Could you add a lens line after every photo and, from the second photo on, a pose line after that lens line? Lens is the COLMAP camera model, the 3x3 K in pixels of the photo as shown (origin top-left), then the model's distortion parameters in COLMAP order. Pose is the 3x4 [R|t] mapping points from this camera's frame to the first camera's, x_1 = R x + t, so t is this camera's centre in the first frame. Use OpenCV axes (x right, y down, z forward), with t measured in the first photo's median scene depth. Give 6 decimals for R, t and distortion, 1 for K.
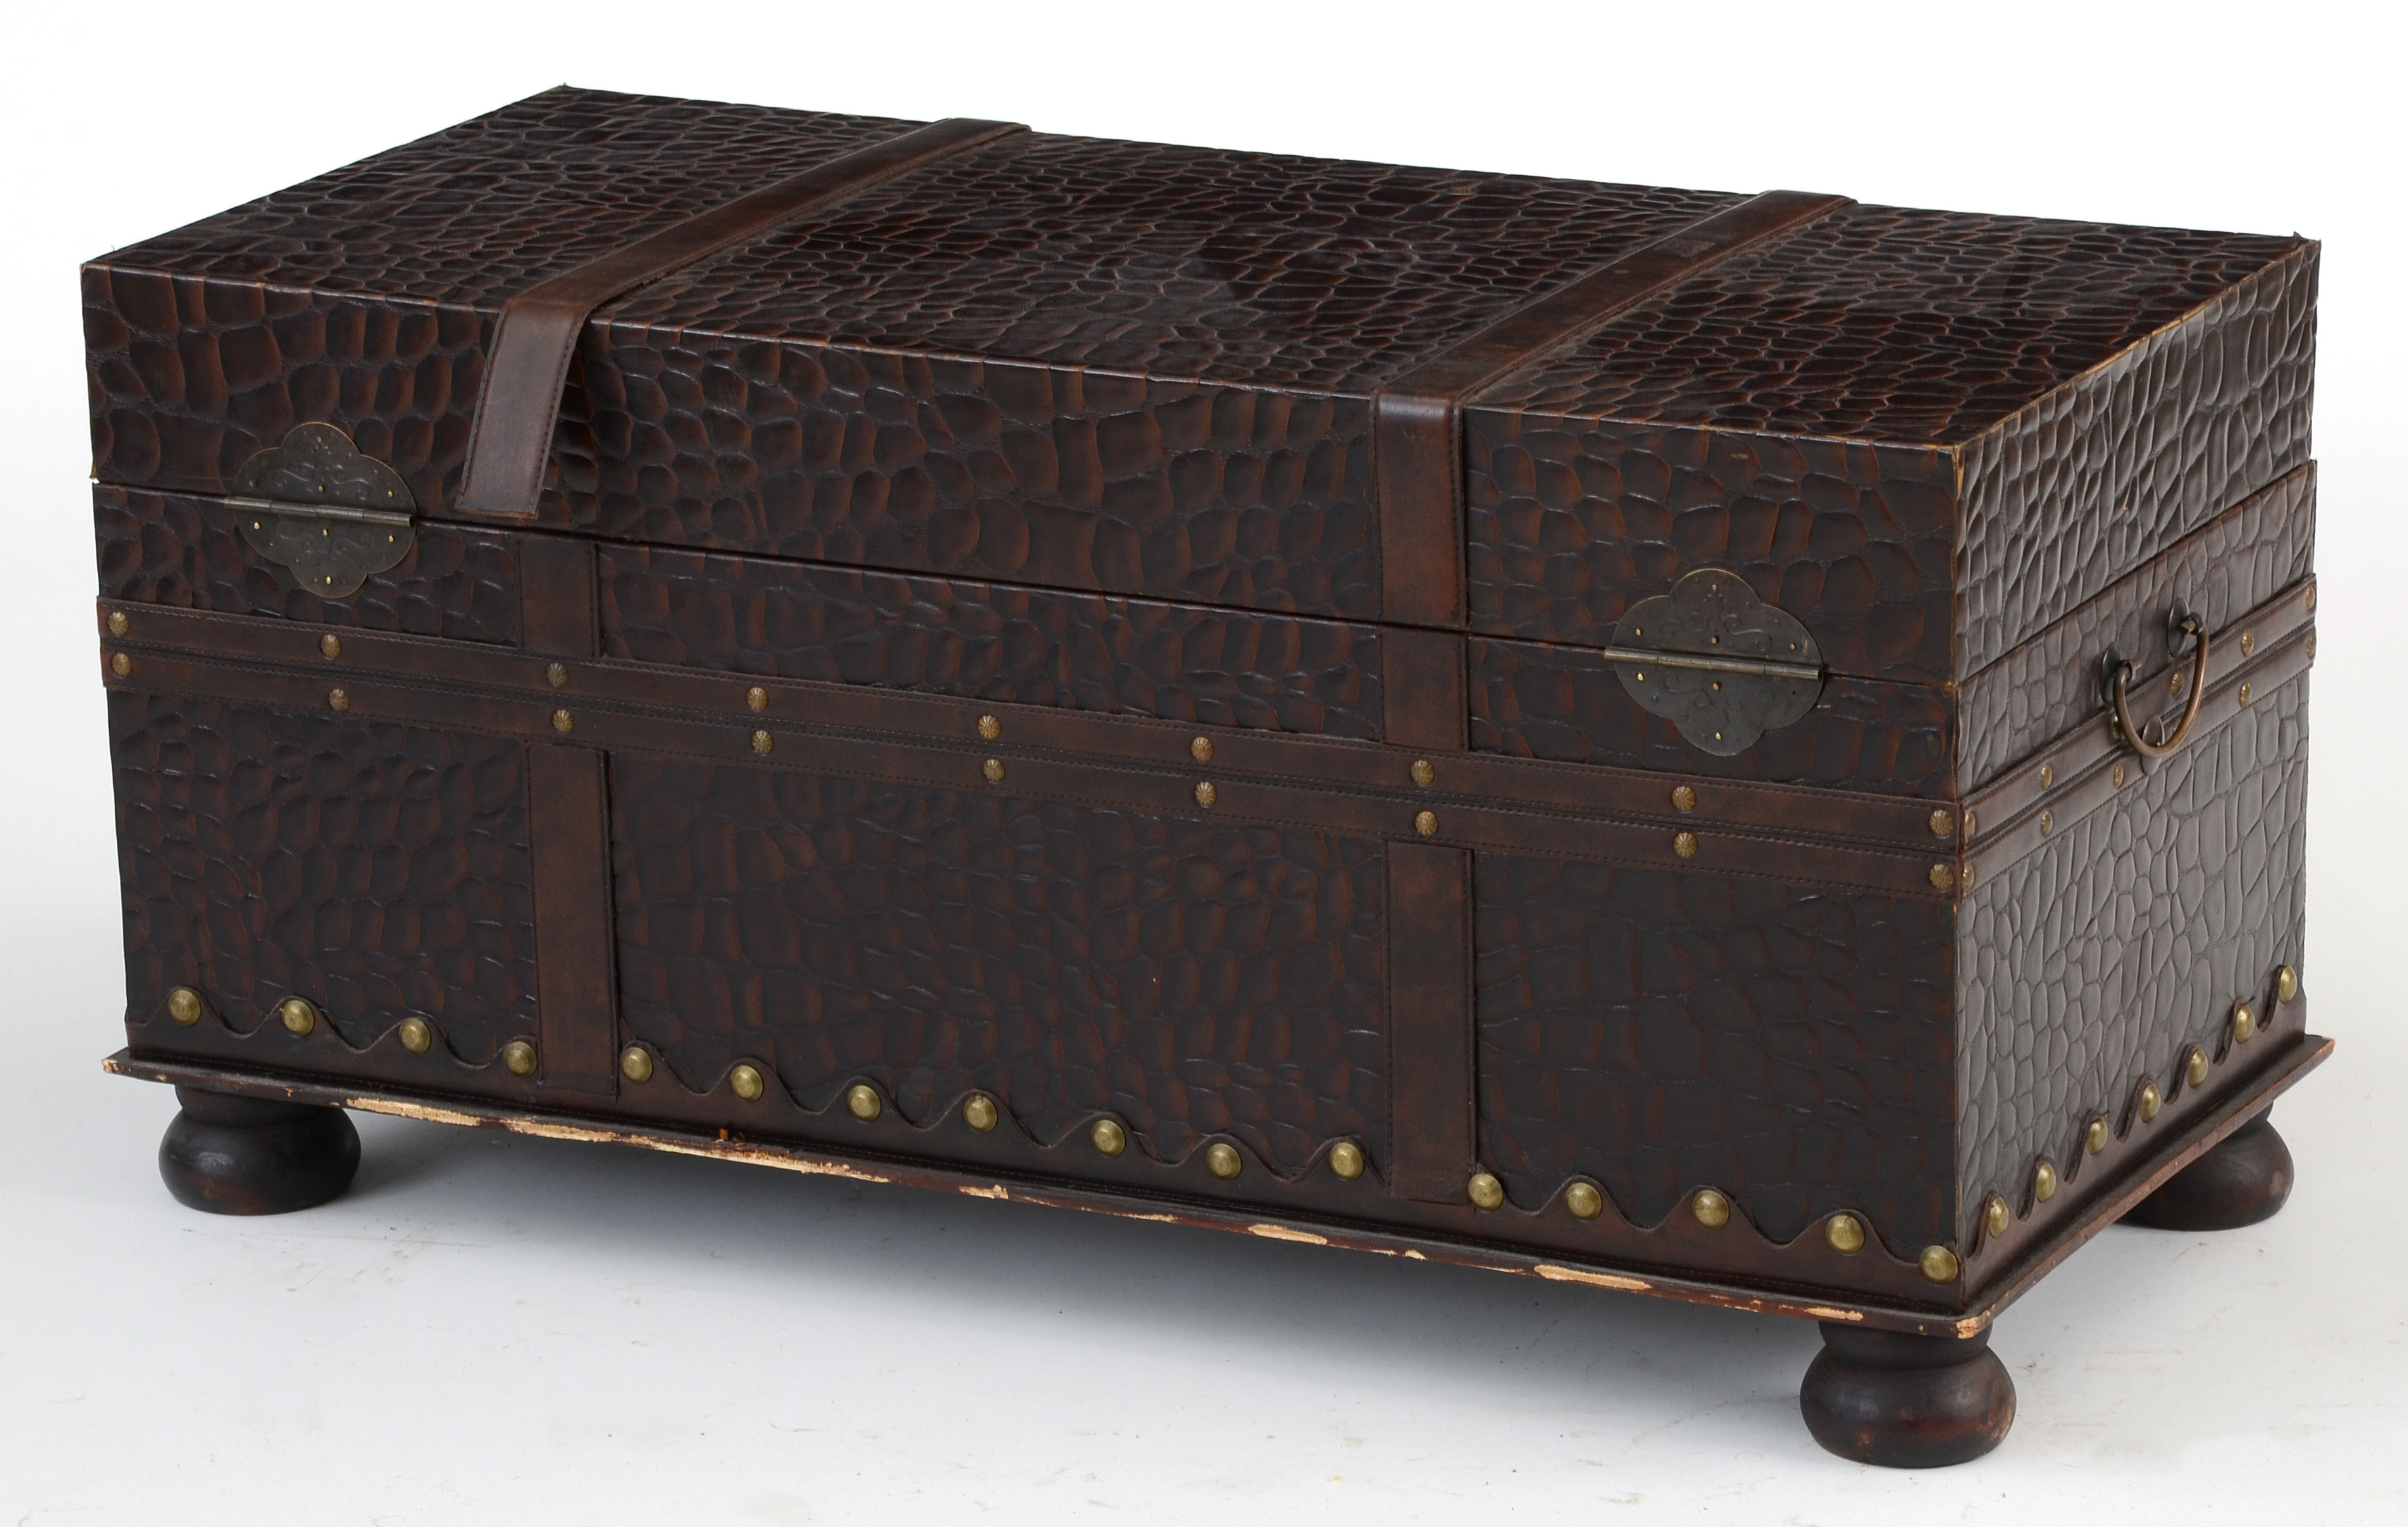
lens RADIAL K [[8351.3, 0, 1204.0], [0, 8351.3, 763.5], [0, 0, 1]] dist [1.084096, -0.632725]
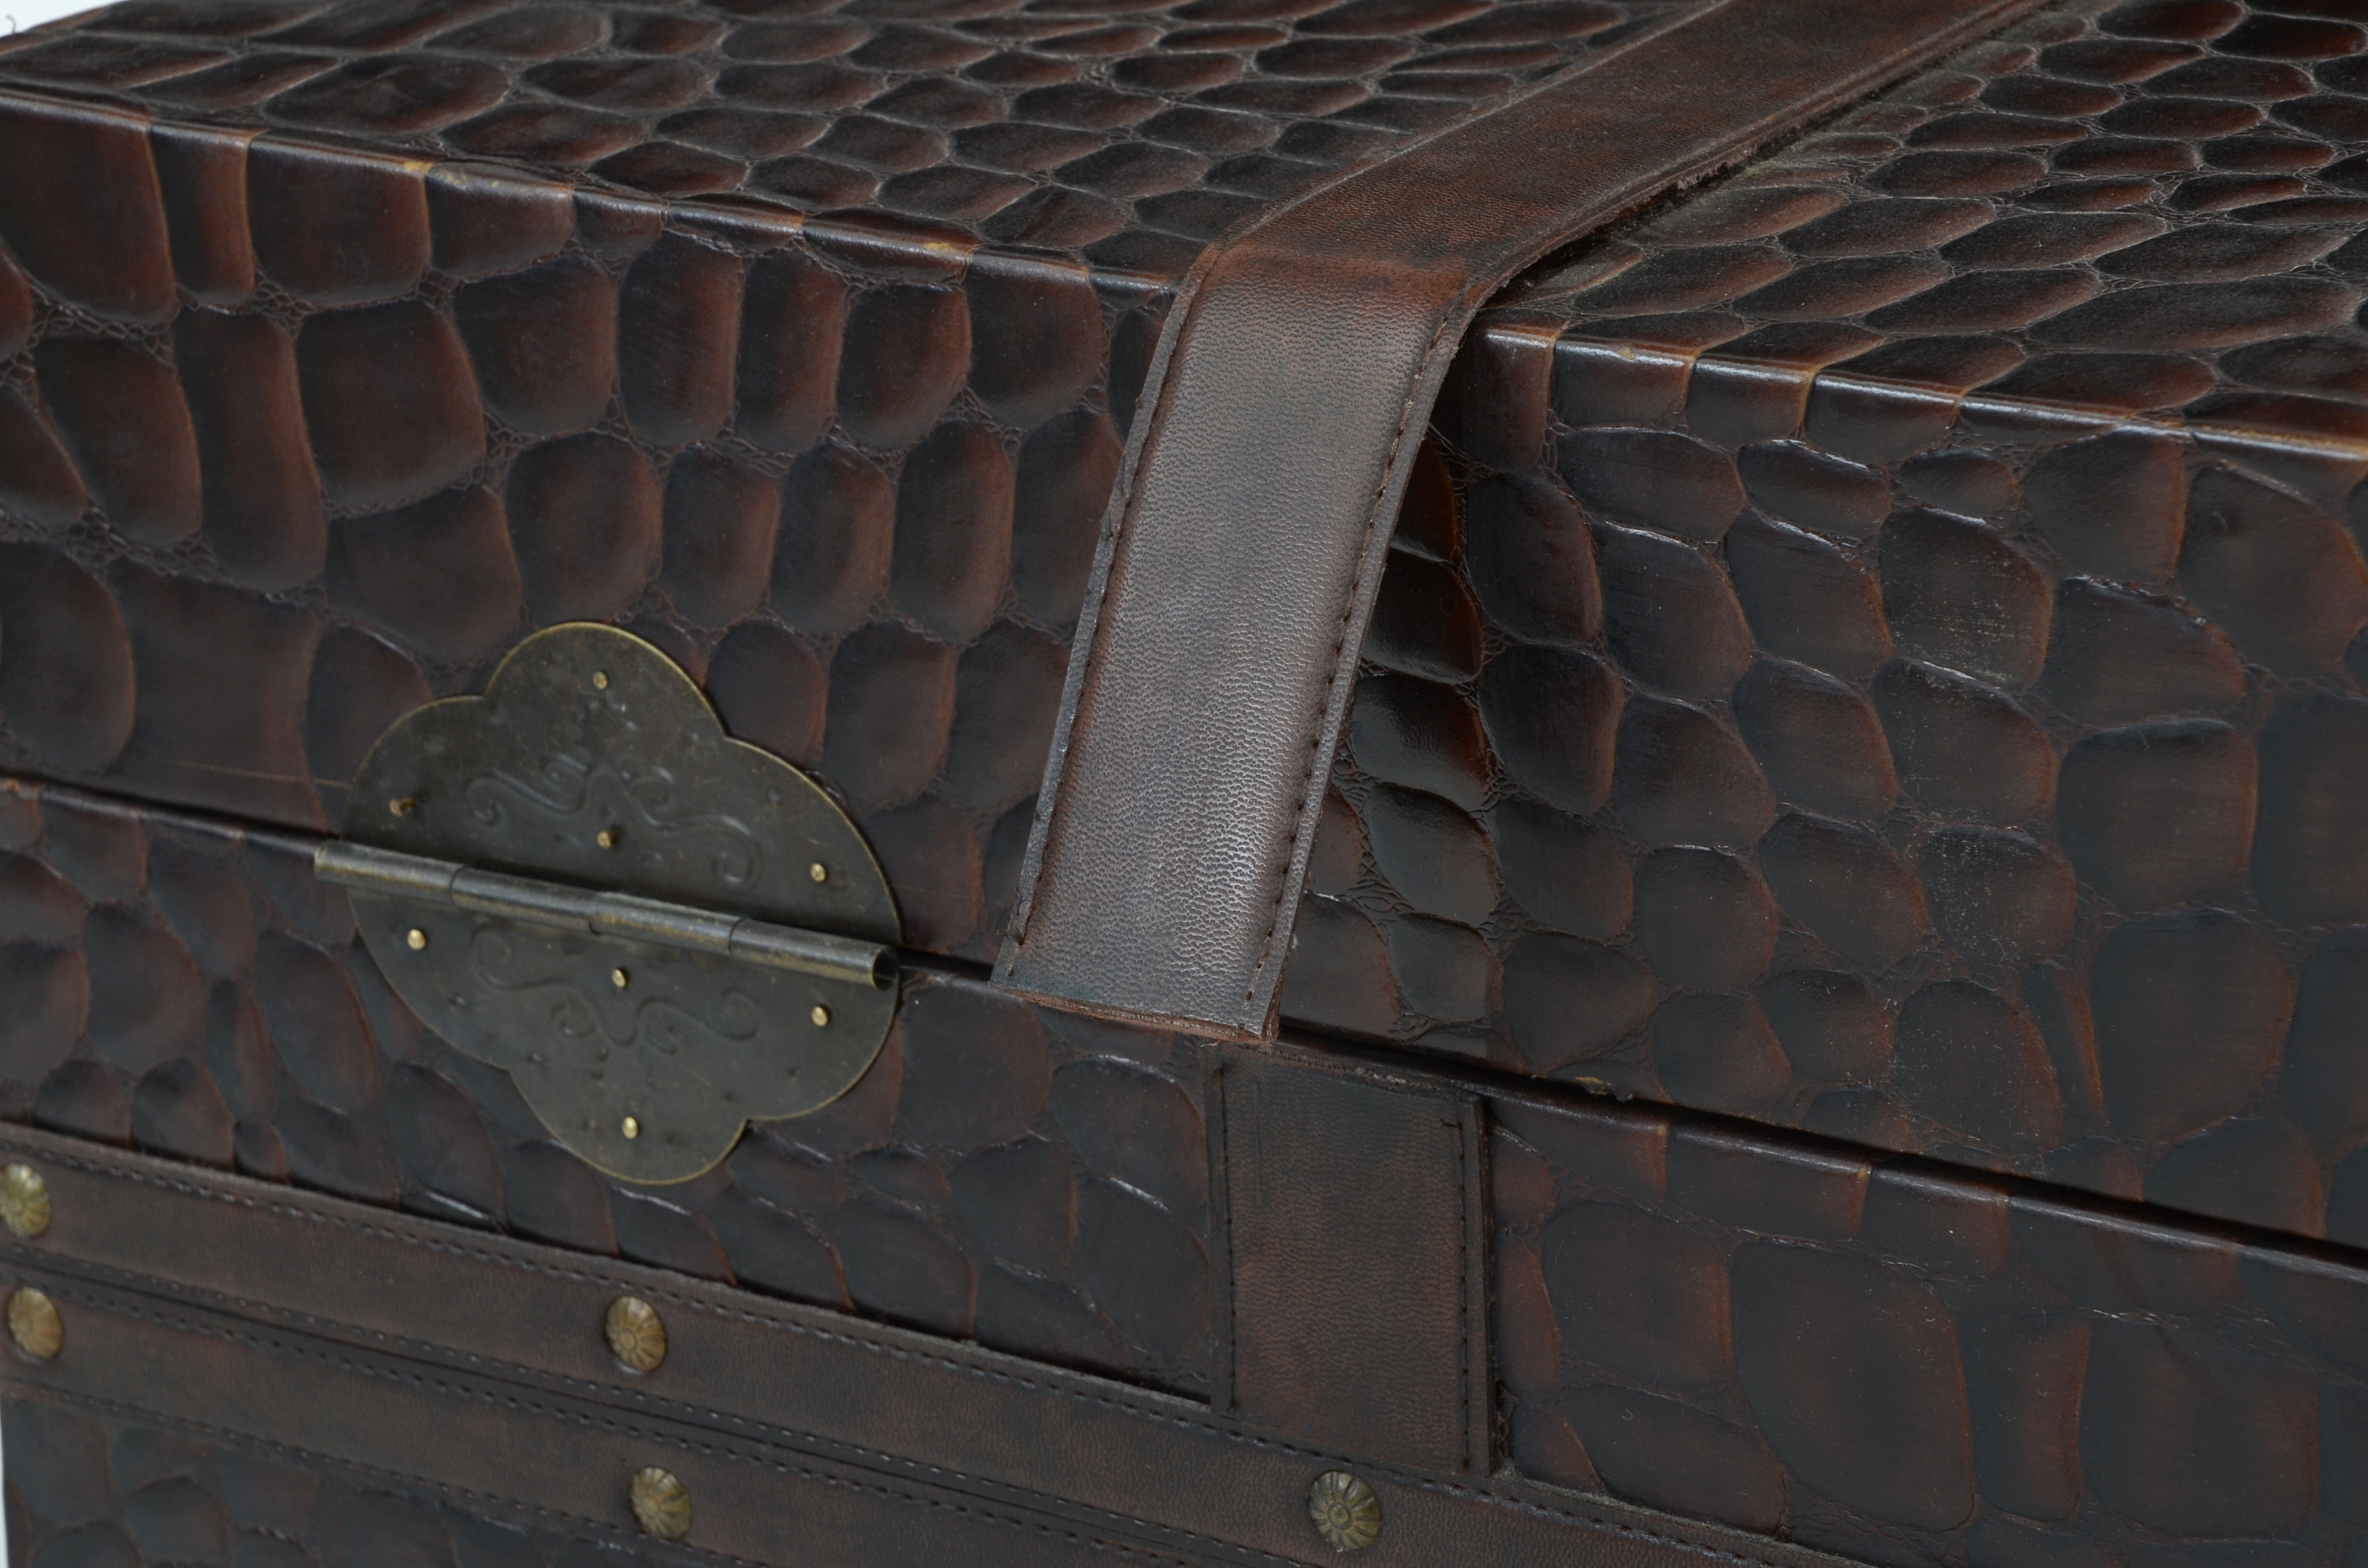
lens RADIAL K [[8639.5, 0, 1184.0], [0, 8639.5, 784.0], [0, 0, 1]] dist [0.929102, 4.529595]
pose [[0.992659, 0.028899, -0.117445, -0.047824], [-0.024018, 0.998796, 0.042765, -0.048888], [0.118539, -0.039630, 0.992158, 0.702028]]
